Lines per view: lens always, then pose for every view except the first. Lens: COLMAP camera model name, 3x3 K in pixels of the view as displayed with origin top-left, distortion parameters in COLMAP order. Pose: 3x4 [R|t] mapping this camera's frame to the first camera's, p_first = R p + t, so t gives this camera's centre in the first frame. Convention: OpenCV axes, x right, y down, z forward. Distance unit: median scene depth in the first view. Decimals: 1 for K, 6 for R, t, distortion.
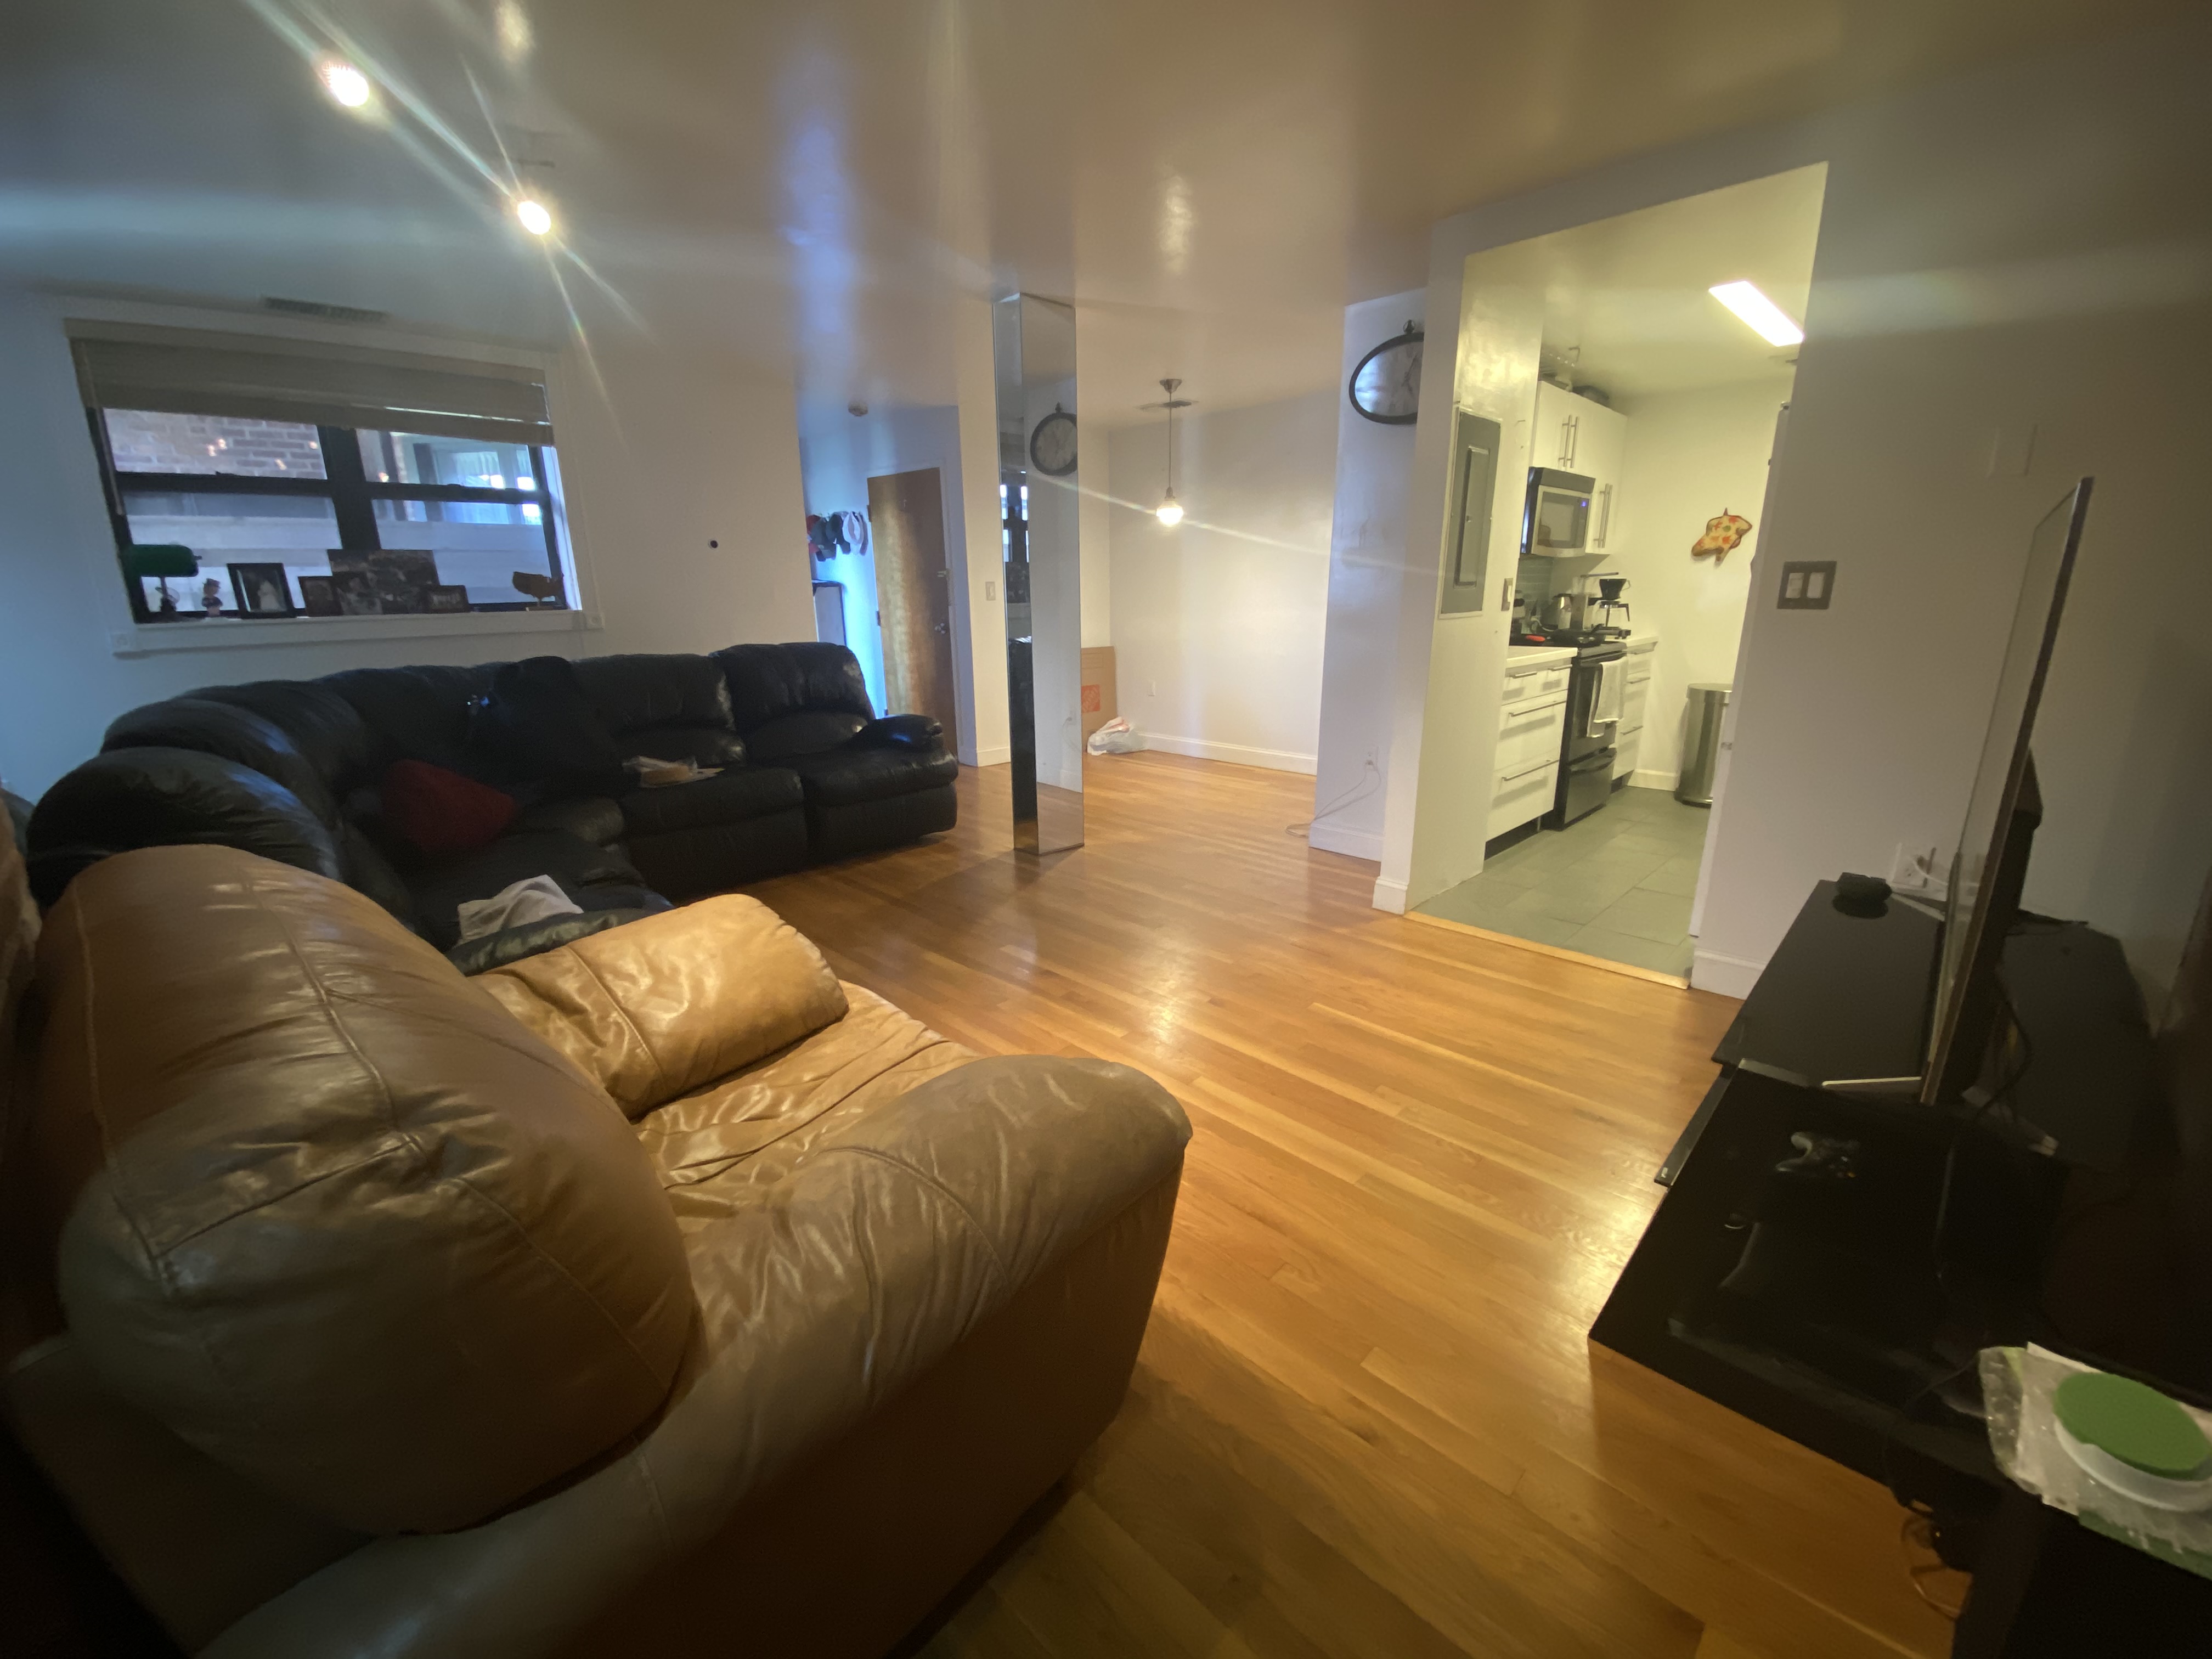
lens RADIAL K [[900.1, 0, 1098.3], [0, 900.1, 835.6], [0, 0, 1]] dist [0.017206, 0.000009]
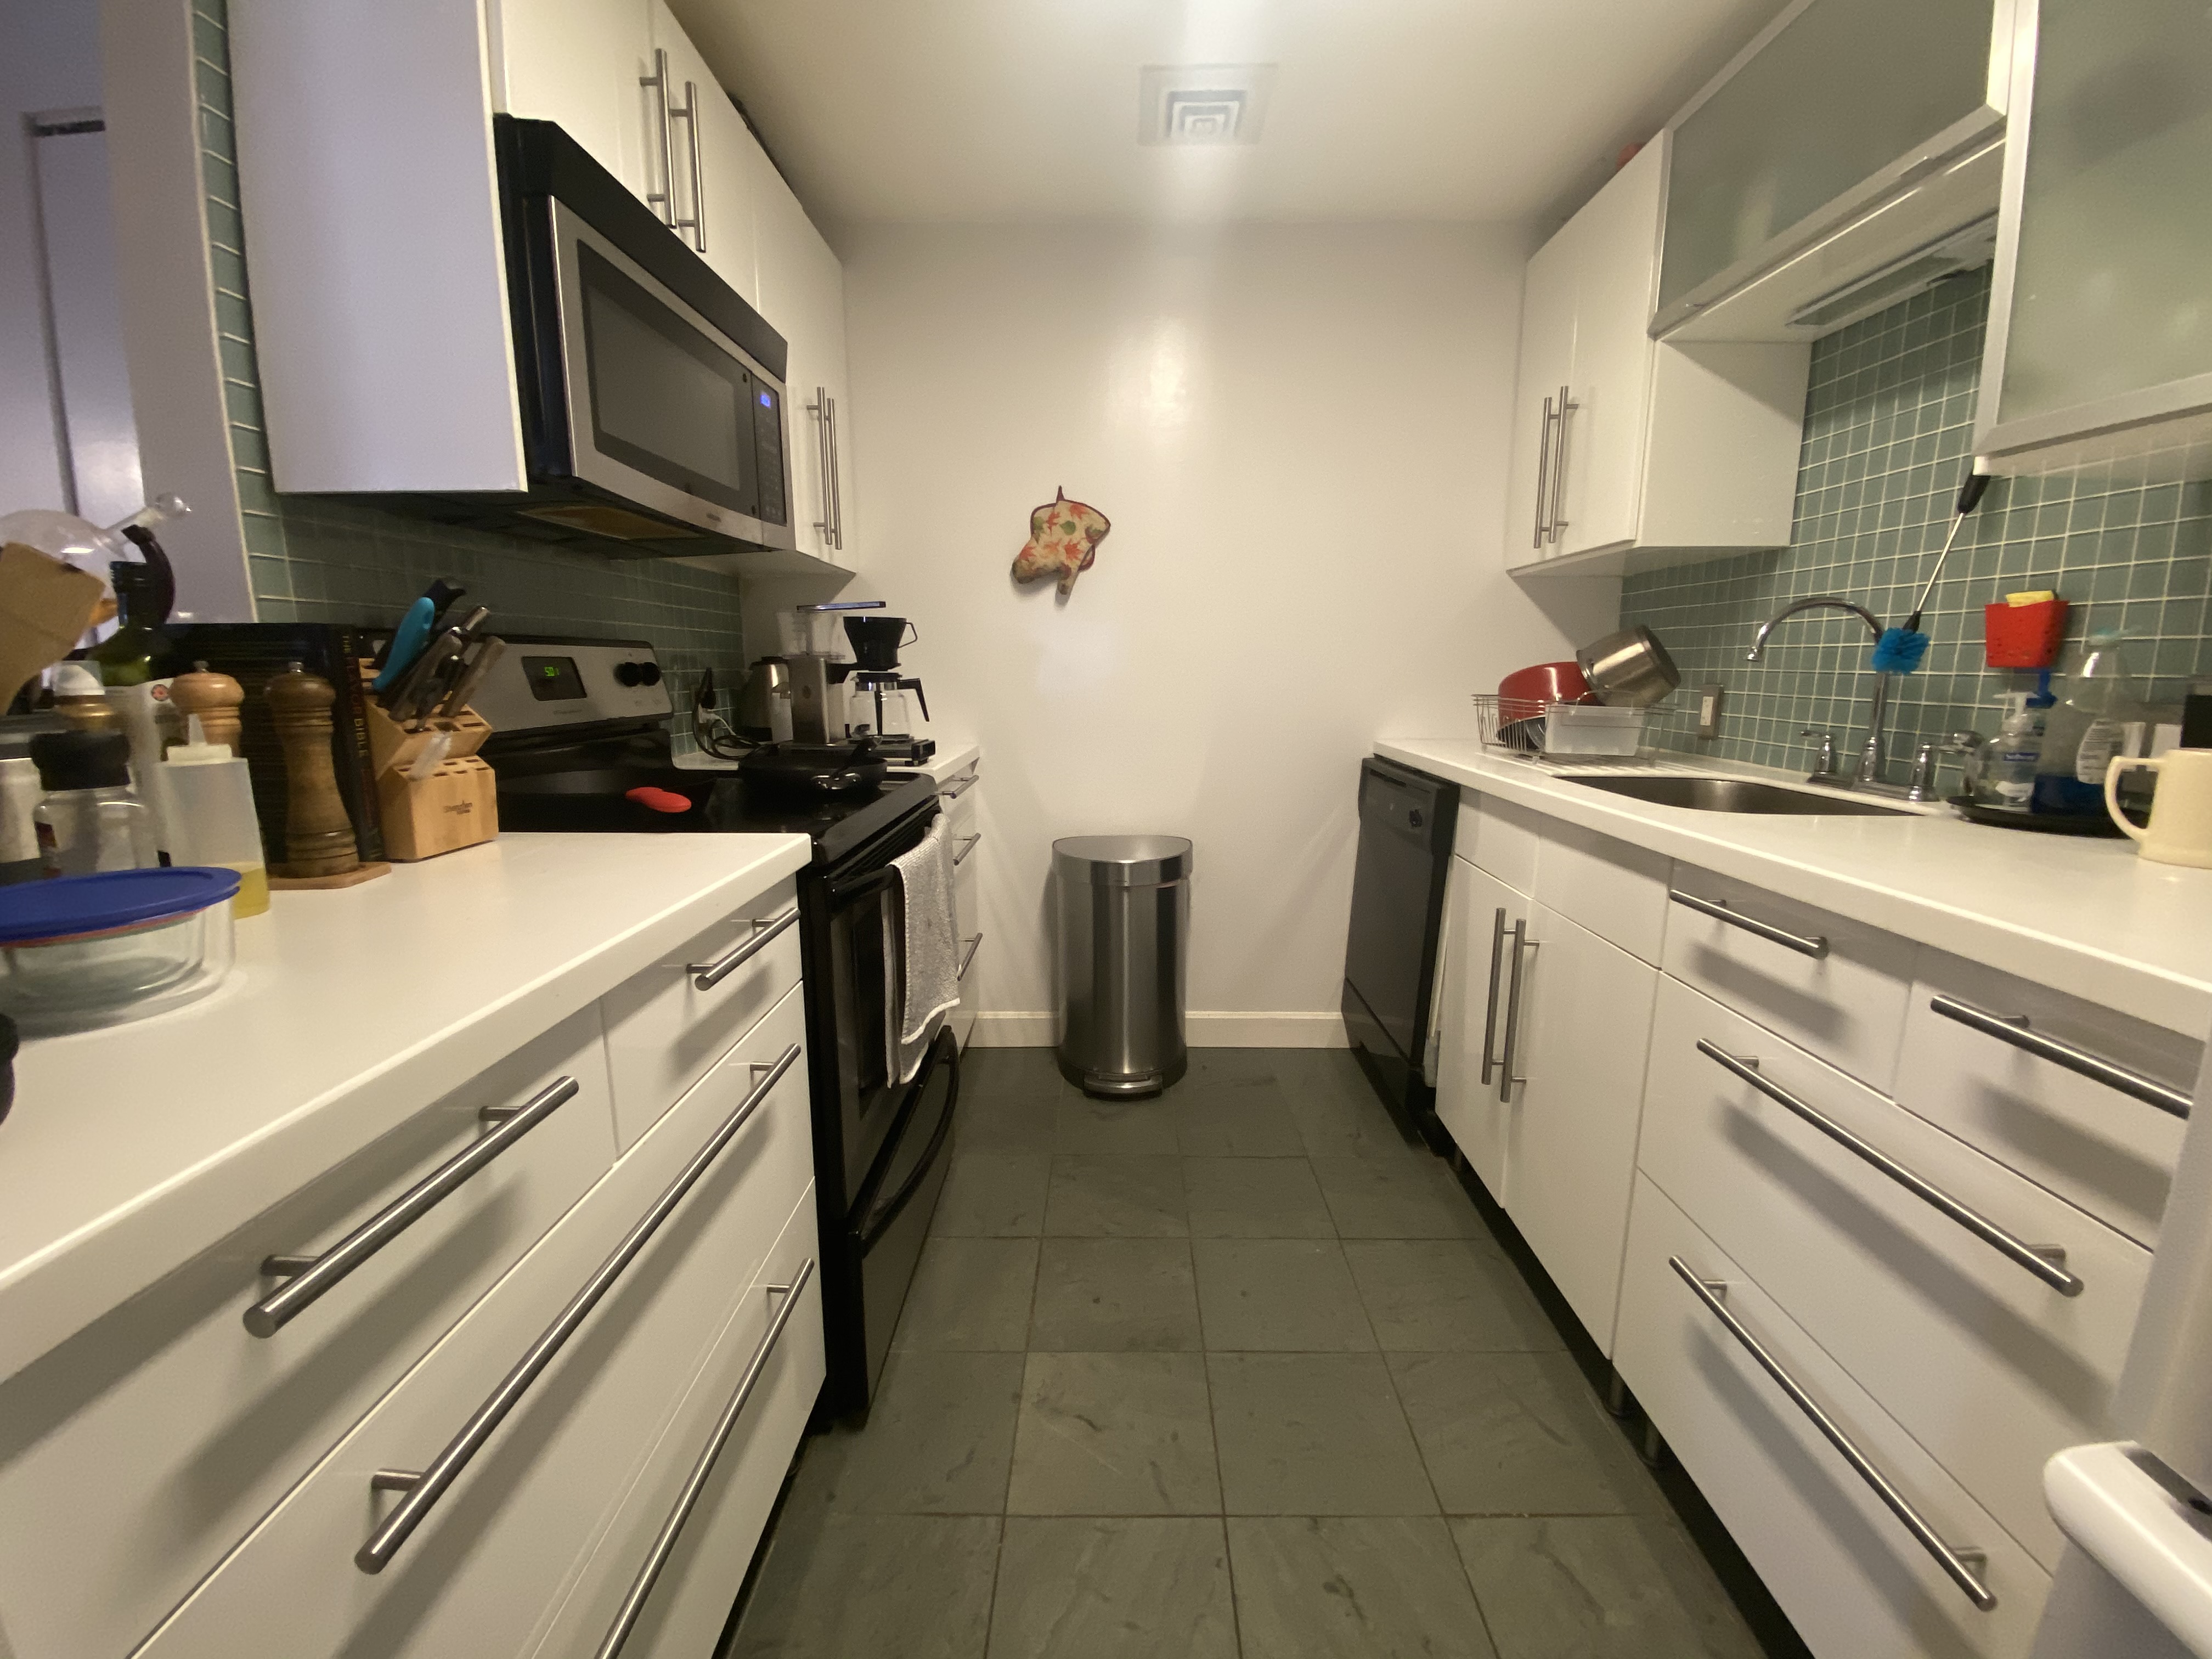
lens RADIAL K [[900.1, 0, 1110.0], [0, 900.1, 828.0], [0, 0, 1]] dist [0.017206, 0.000009]
pose [[0.720097, -0.108353, 0.685361, 0.359817], [0.171790, 0.984821, -0.024800, -0.164340], [-0.672271, 0.135597, 0.727781, 0.653148]]
